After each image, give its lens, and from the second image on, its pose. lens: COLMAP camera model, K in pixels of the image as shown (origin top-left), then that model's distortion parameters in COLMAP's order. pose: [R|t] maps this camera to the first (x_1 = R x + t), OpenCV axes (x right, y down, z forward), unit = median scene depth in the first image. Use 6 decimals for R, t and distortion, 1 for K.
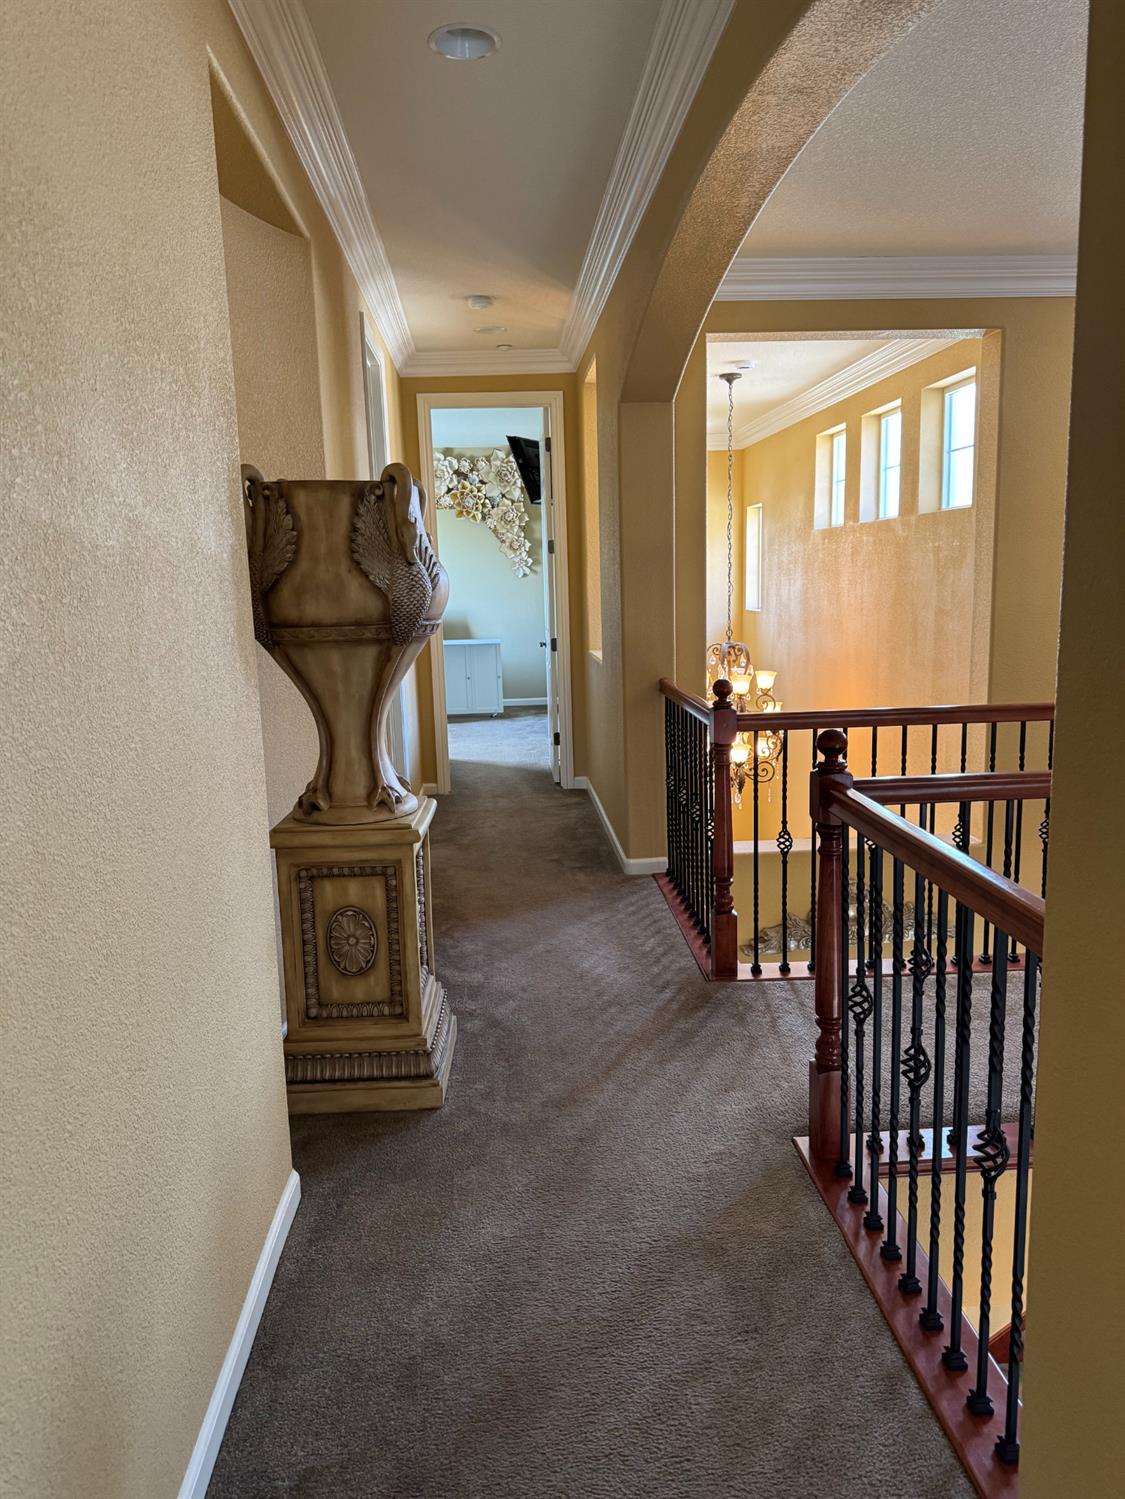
lens RADIAL K [[1056.4, 0, 568.6], [0, 1056.4, 727.8], [0, 0, 1]] dist [0.112651, -0.144487]
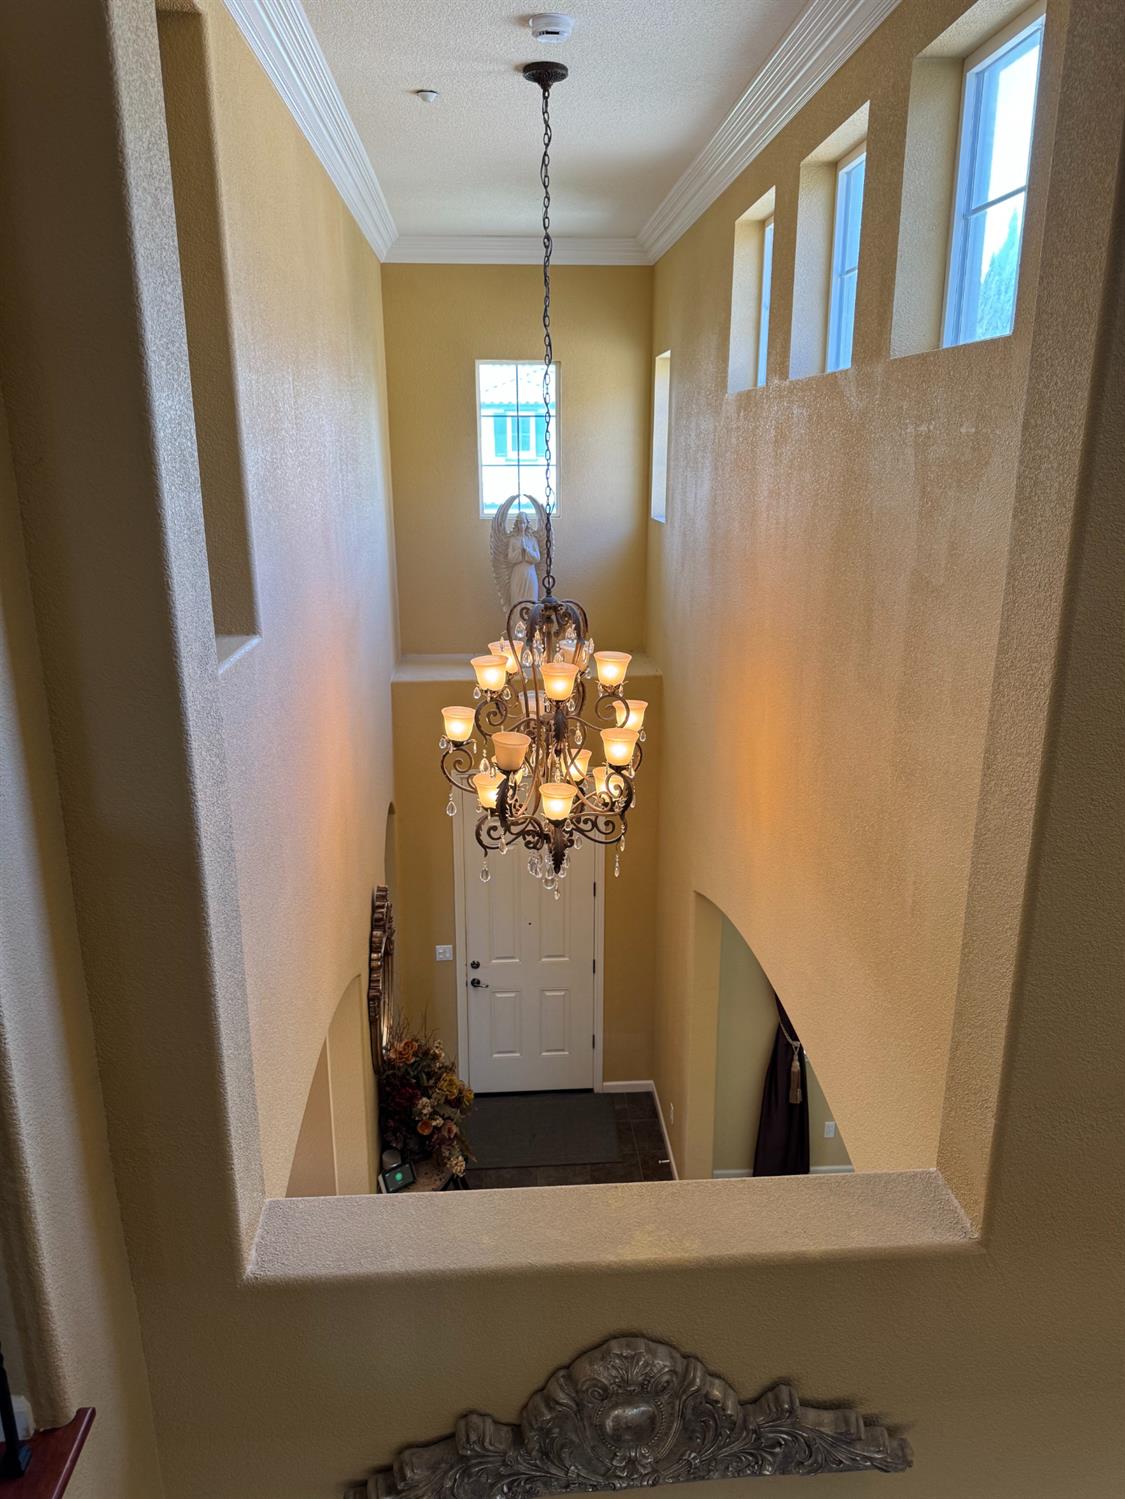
lens RADIAL K [[1048.5, 0, 562.5], [0, 1048.5, 749.5], [0, 0, 1]] dist [-0.000625, 0.001924]
pose [[0.999703, 0.024129, -0.003558, 0.163769], [-0.023395, 0.989910, 0.139754, -0.079995], [0.006894, -0.139630, 0.990180, 0.453484]]
